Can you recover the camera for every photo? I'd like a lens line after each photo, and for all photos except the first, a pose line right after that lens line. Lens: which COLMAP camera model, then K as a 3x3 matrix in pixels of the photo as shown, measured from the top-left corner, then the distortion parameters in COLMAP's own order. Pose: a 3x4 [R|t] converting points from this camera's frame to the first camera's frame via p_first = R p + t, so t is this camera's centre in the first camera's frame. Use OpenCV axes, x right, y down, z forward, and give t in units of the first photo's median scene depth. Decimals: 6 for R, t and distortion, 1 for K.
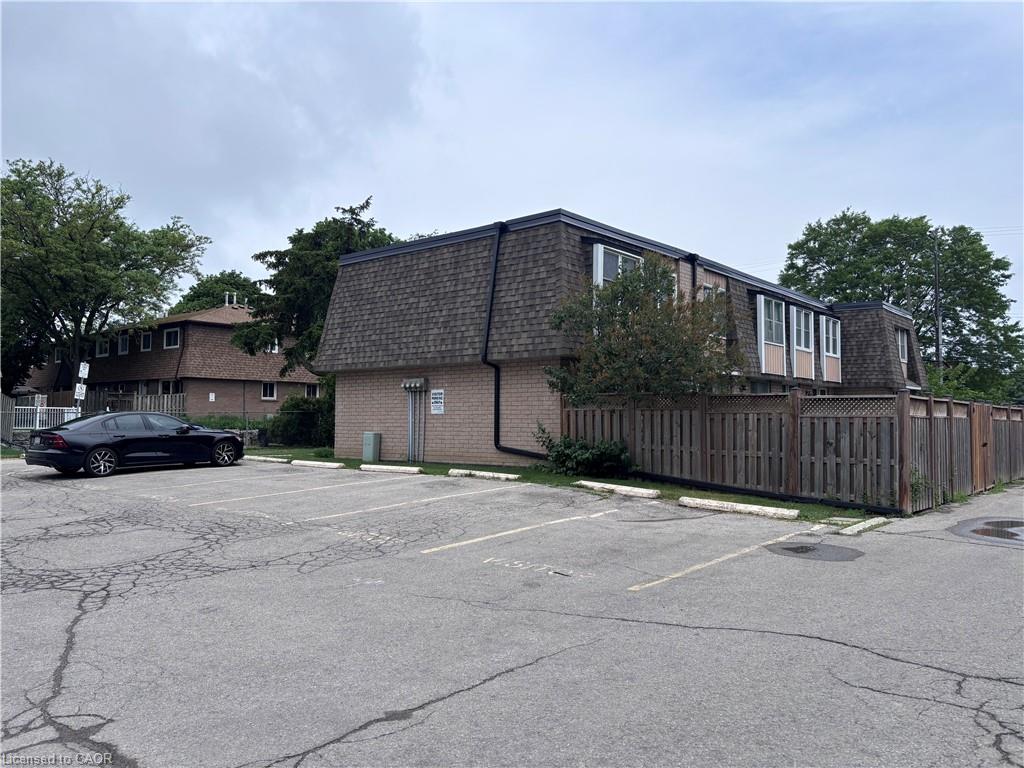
lens RADIAL K [[763.8, 0, 512.0], [0, 763.8, 384.0], [0, 0, 1]] dist [0.002766, -0.000882]
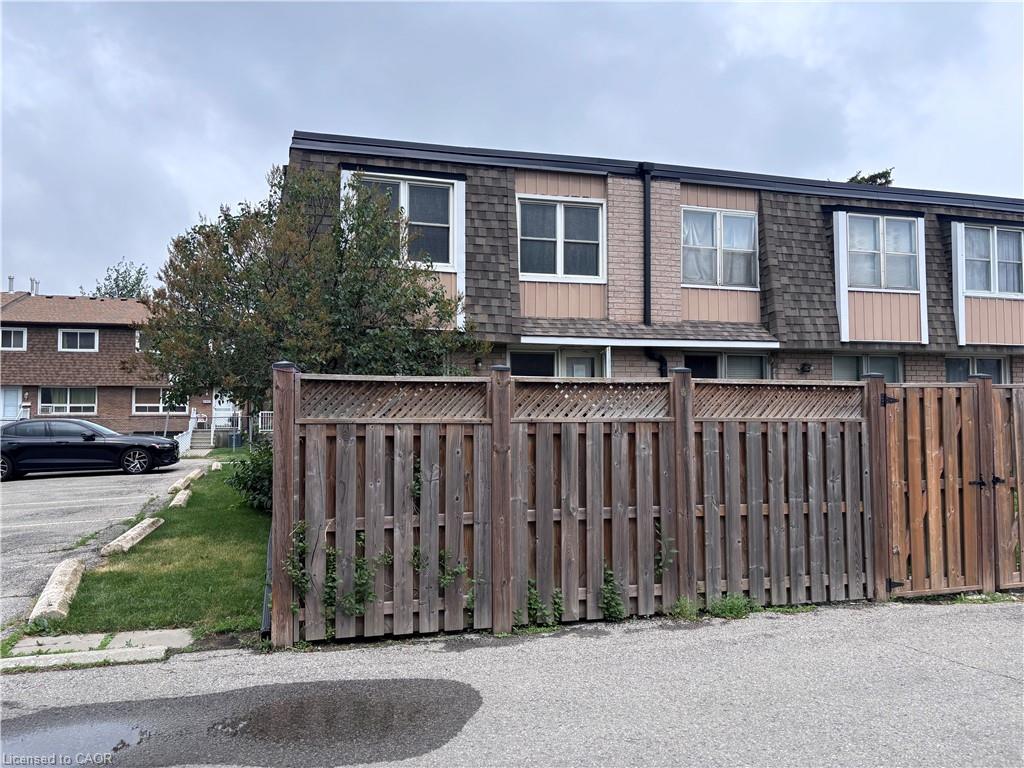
lens RADIAL K [[763.8, 0, 512.0], [0, 763.8, 384.0], [0, 0, 1]] dist [0.002766, -0.000882]
pose [[0.824988, -0.031088, -0.564294, 0.551253], [0.030974, 0.999472, -0.009780, 0.017398], [0.564300, -0.009410, 0.825516, 0.459184]]
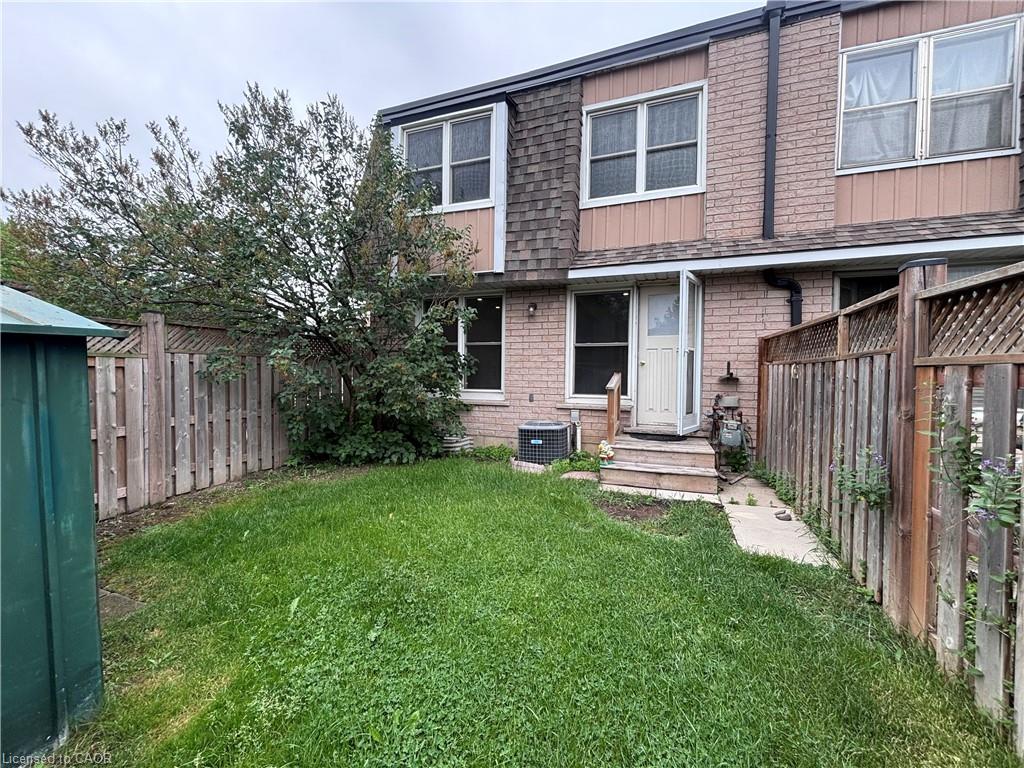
lens RADIAL K [[401.8, 0, 509.5], [0, 401.8, 355.5], [0, 0, 1]] dist [-0.001008, -0.000072]
pose [[0.334762, 0.016797, -0.942153, 0.451175], [0.043317, 0.998510, 0.033193, 0.019799], [0.941306, -0.051924, 0.333536, 0.854374]]
